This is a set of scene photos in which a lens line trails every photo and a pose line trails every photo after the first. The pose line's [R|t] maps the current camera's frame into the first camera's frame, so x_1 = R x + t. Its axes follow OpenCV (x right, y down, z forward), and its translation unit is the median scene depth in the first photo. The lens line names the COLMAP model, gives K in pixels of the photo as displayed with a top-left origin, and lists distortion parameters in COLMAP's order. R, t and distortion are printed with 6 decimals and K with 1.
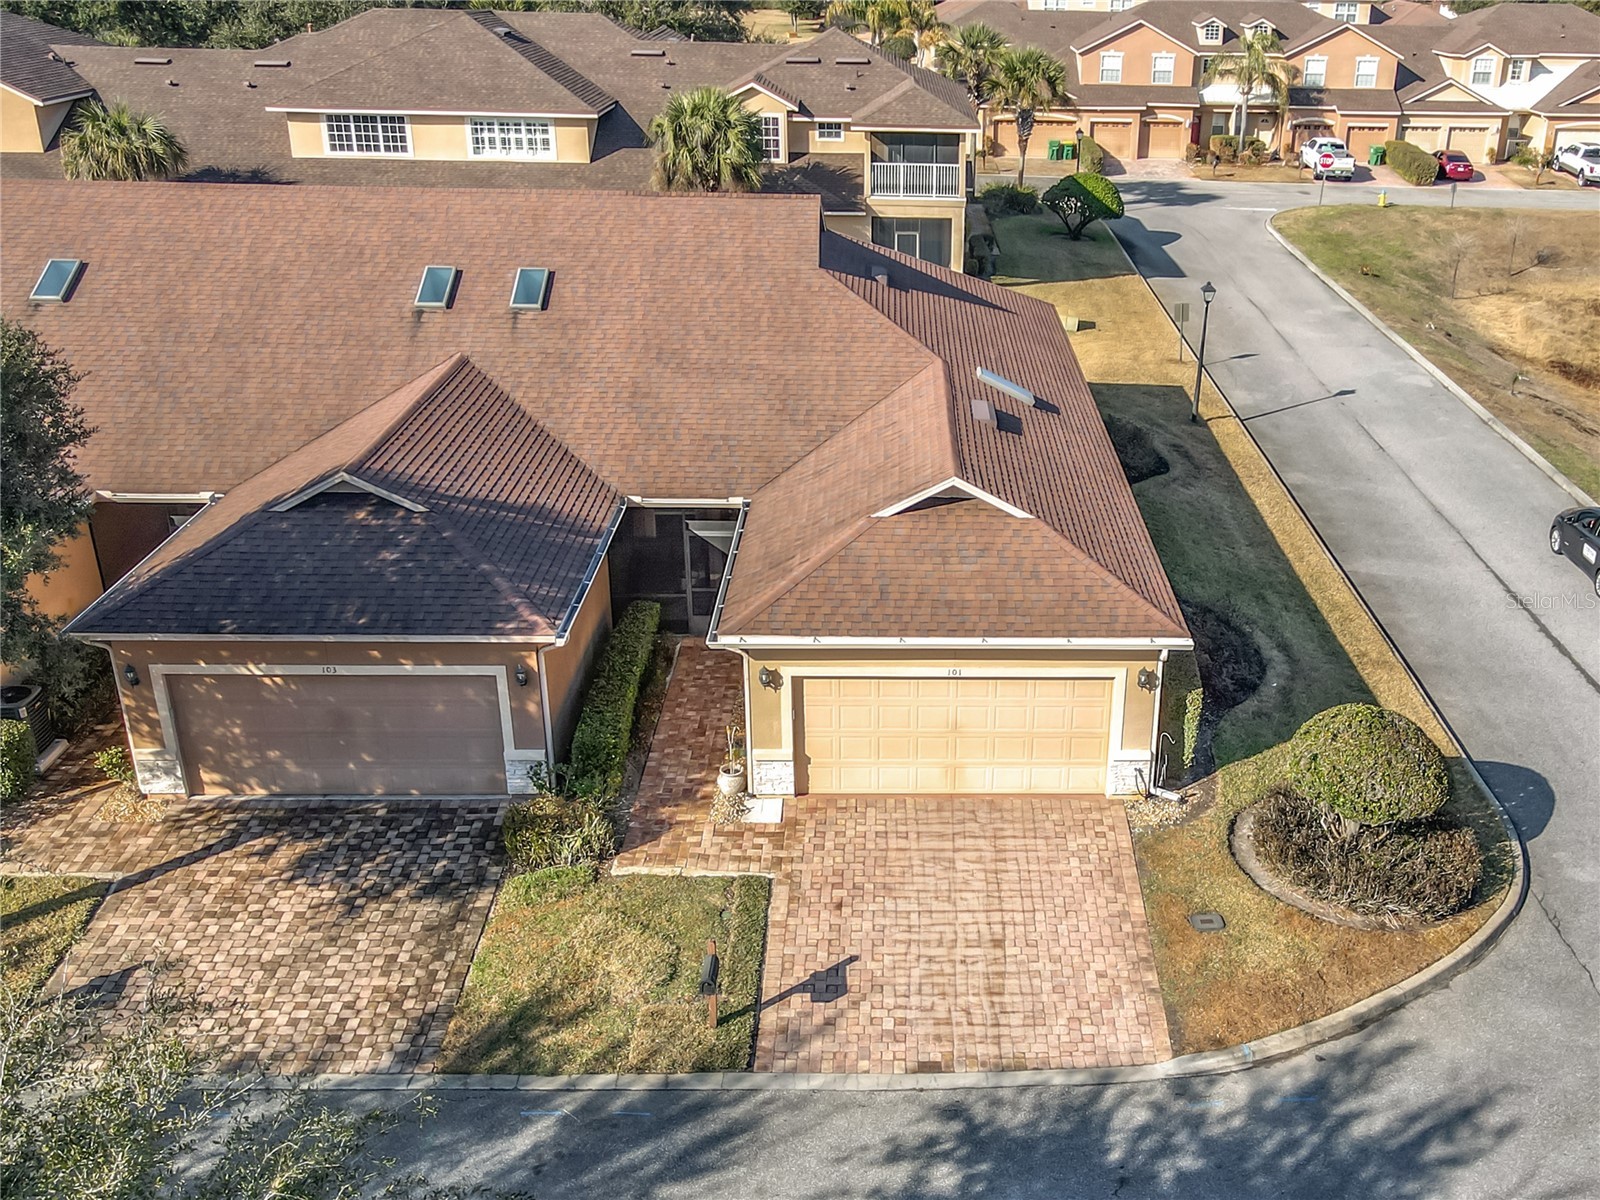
lens RADIAL K [[1639.0, 0, 801.5], [0, 1639.0, 600.9], [0, 0, 1]] dist [0.000686, 0.000000]
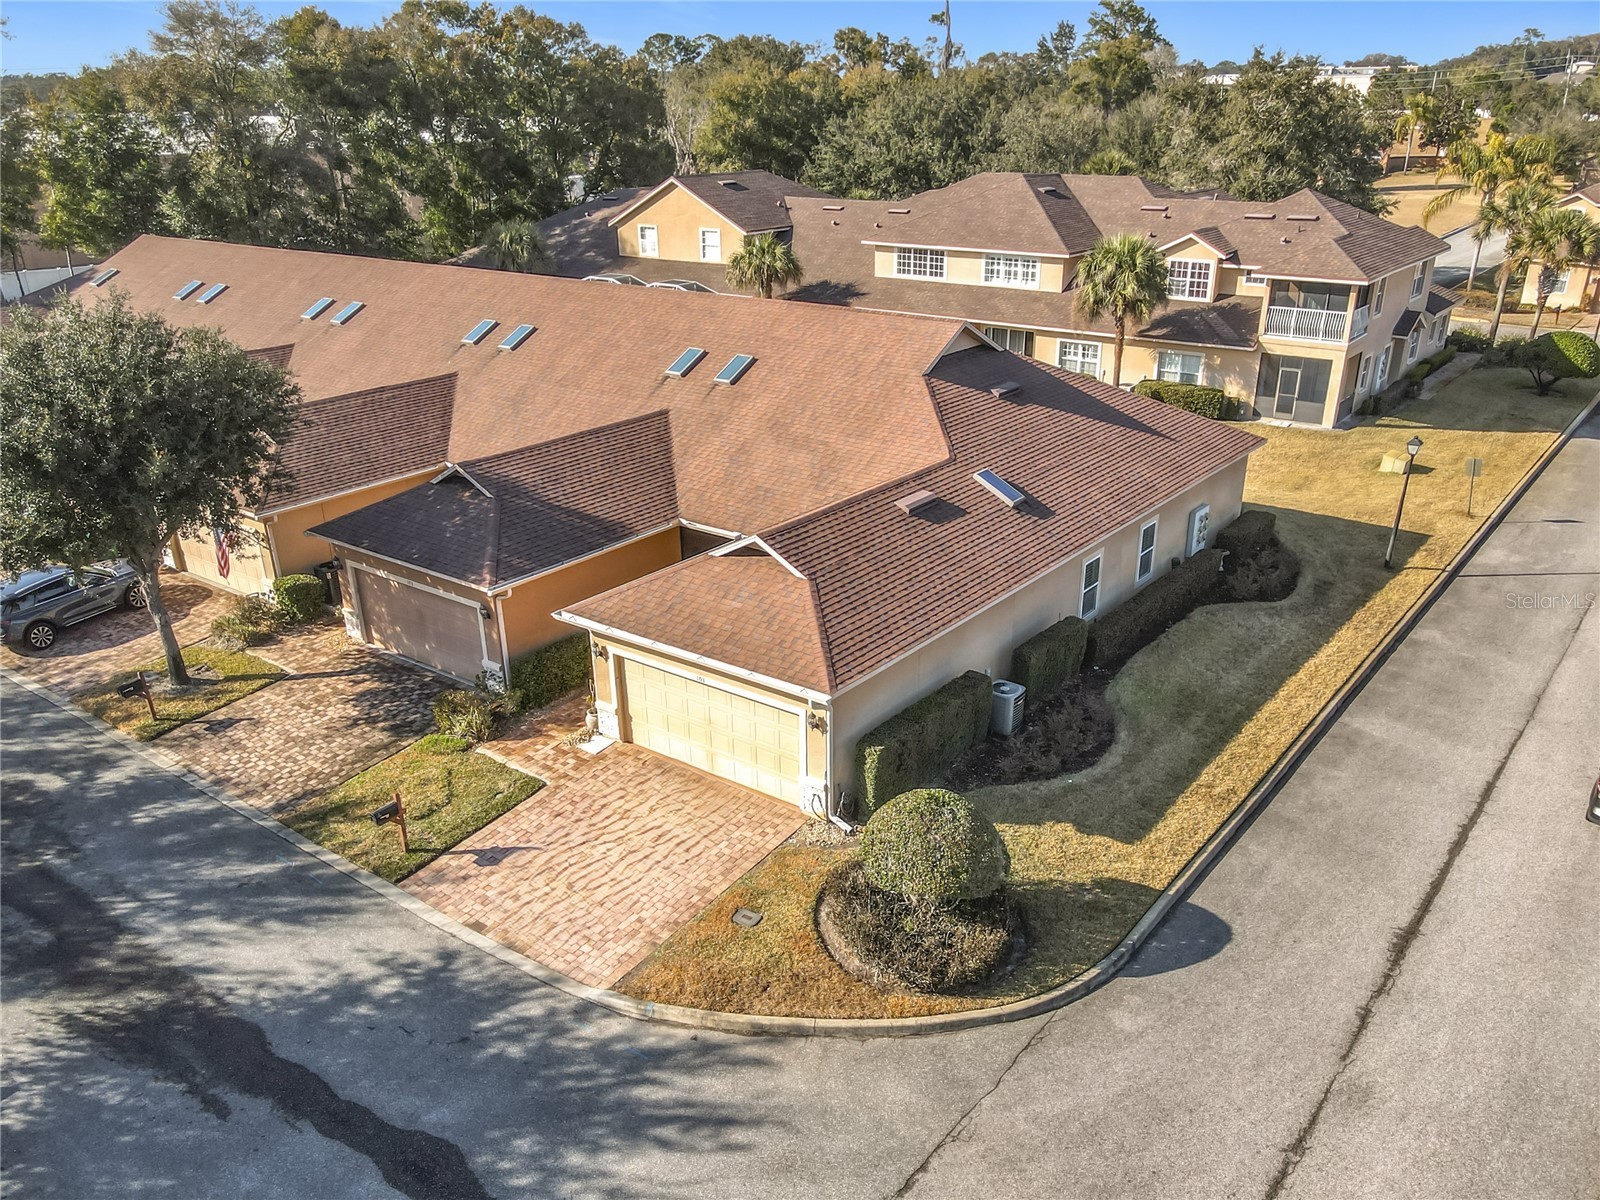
lens RADIAL K [[1235.5, 0, 805.7], [0, 1235.5, 641.8], [0, 0, 1]] dist [-0.005047, 0.014546]
pose [[0.780614, 0.222459, -0.584083, 0.717823], [-0.213433, 0.973216, 0.085419, -0.086334], [0.587441, 0.057983, 0.807187, 0.247425]]
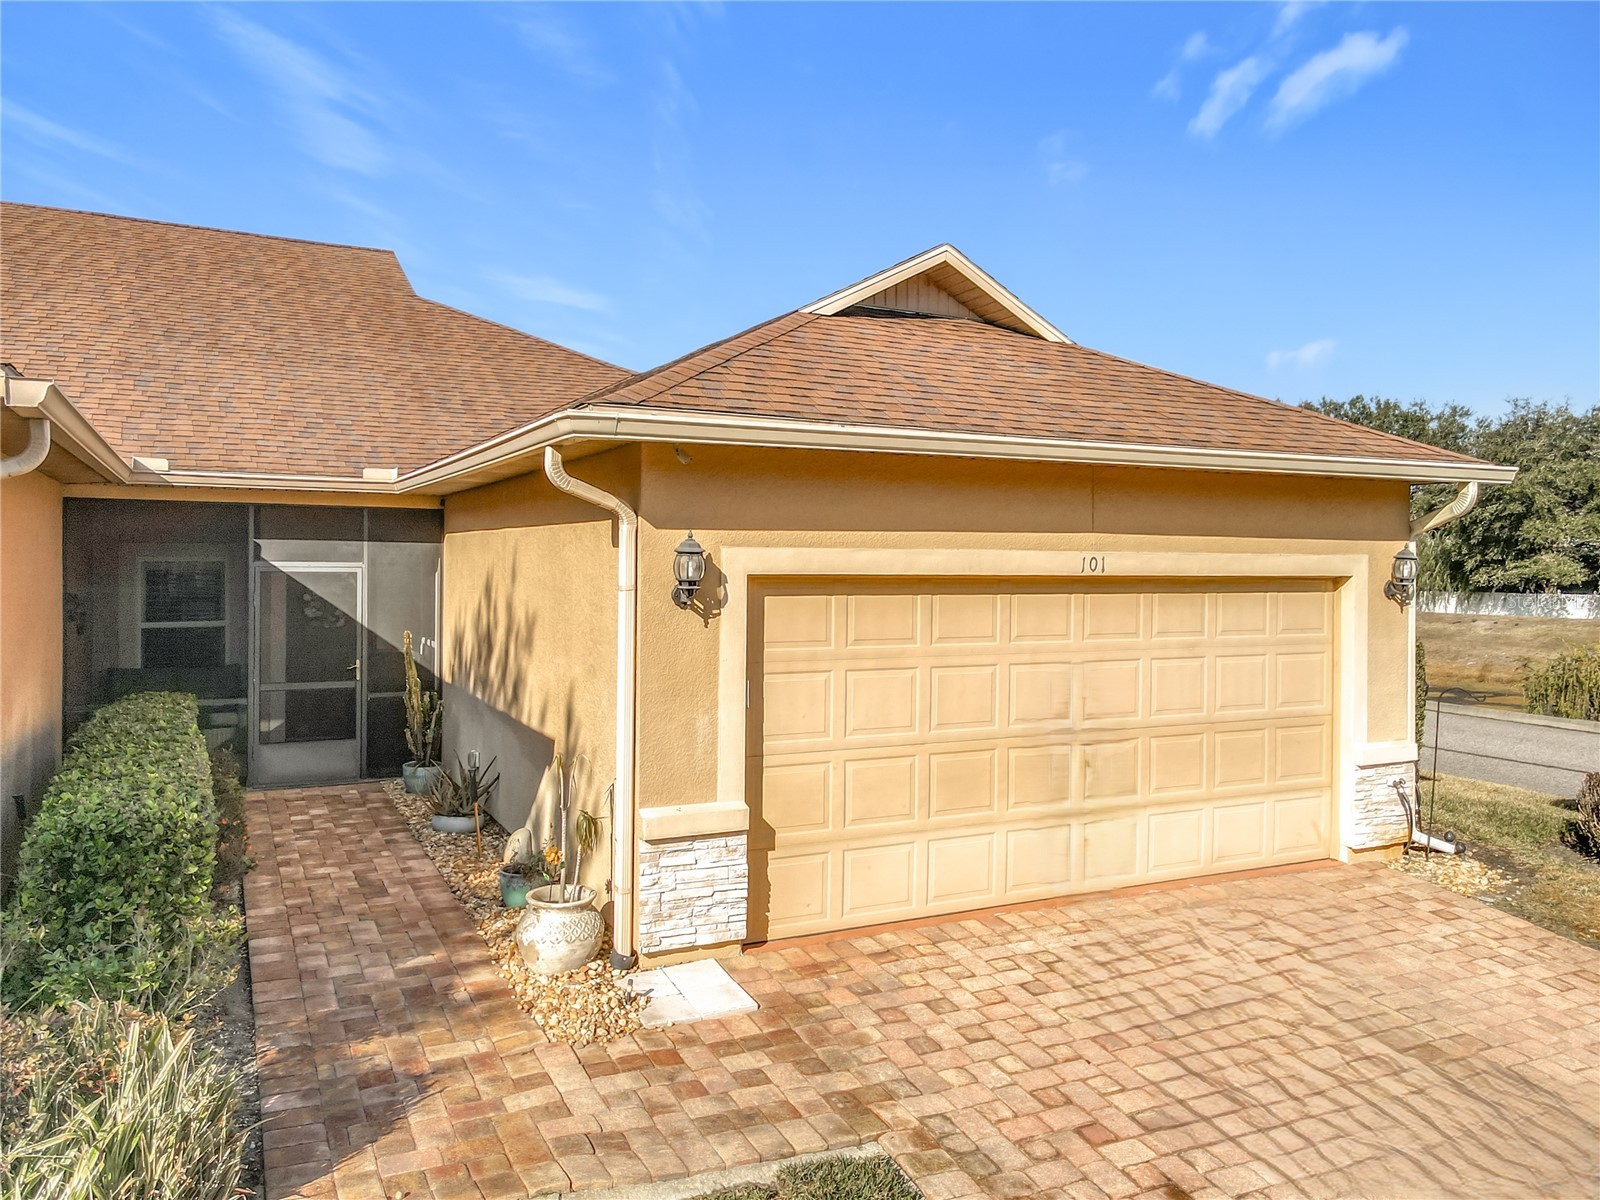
lens RADIAL K [[1235.5, 0, 807.6], [0, 1235.5, 603.3], [0, 0, 1]] dist [-0.005047, 0.014546]
pose [[0.885502, -0.006741, 0.464588, -0.119469], [0.159867, 0.943266, -0.291019, 0.131054], [-0.436268, 0.331970, 0.836341, 0.752102]]
